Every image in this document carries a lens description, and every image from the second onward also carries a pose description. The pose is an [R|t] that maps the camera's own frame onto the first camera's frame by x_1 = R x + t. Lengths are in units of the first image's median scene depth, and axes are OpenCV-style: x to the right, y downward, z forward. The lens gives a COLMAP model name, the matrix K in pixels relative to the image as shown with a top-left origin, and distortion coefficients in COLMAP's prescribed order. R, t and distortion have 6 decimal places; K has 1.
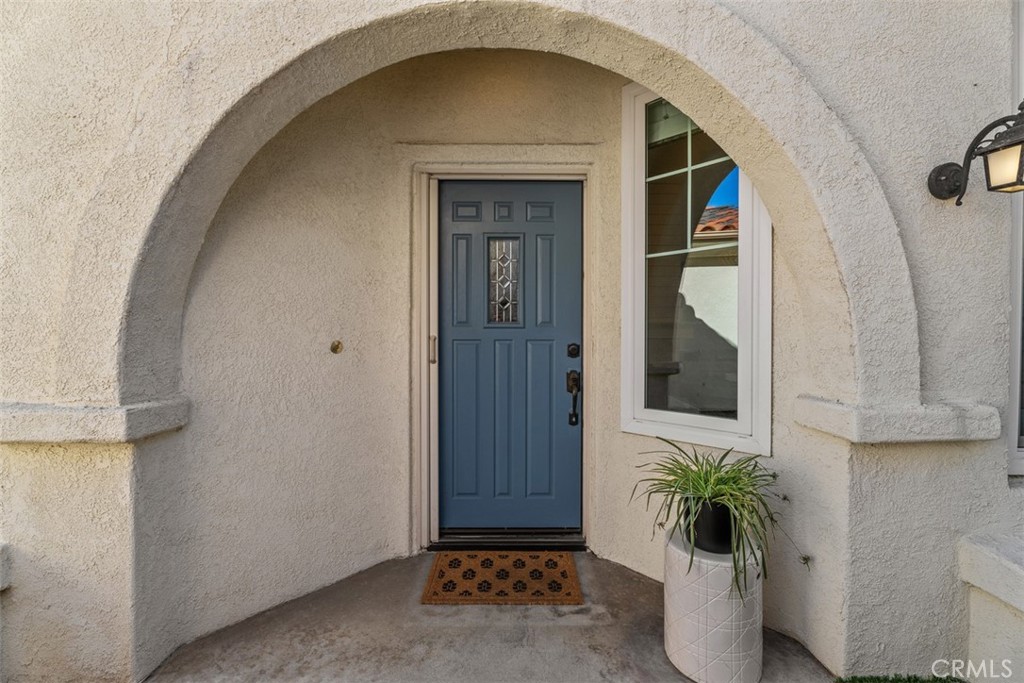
lens RADIAL K [[450.3, 0, 512.3], [0, 450.3, 343.9], [0, 0, 1]] dist [0.001260, 0.000086]
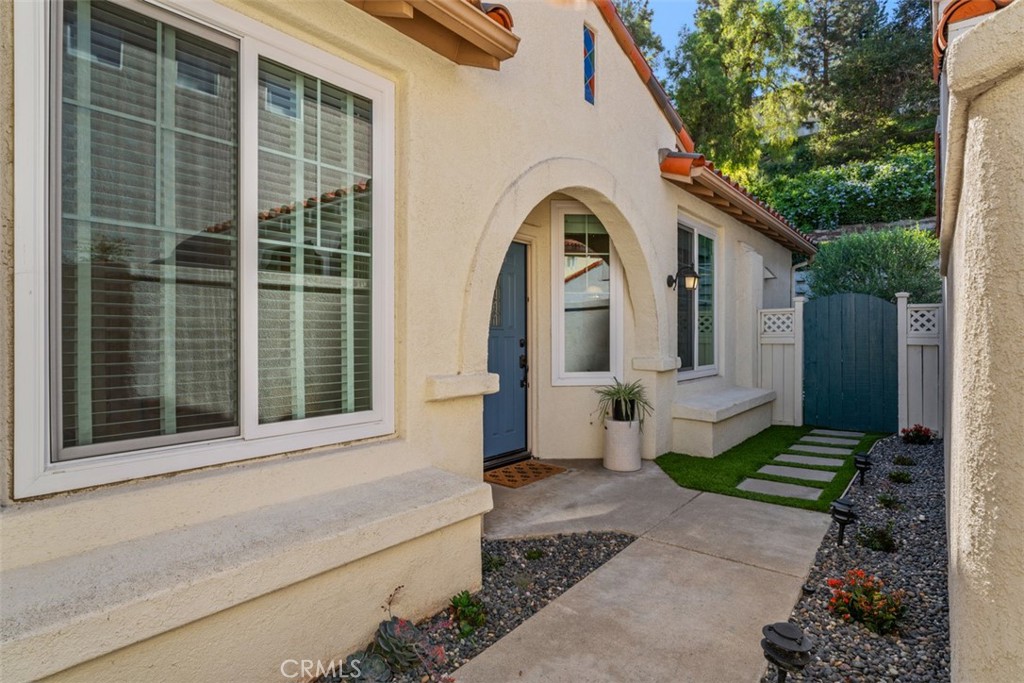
lens RADIAL K [[535.2, 0, 512.0], [0, 535.2, 341.5], [0, 0, 1]] dist [-0.000645, -0.000033]
pose [[0.626983, -0.007463, 0.778997, -1.749726], [0.016728, 0.999853, -0.003885, 0.018509], [-0.778854, 0.015467, 0.627015, -0.282588]]
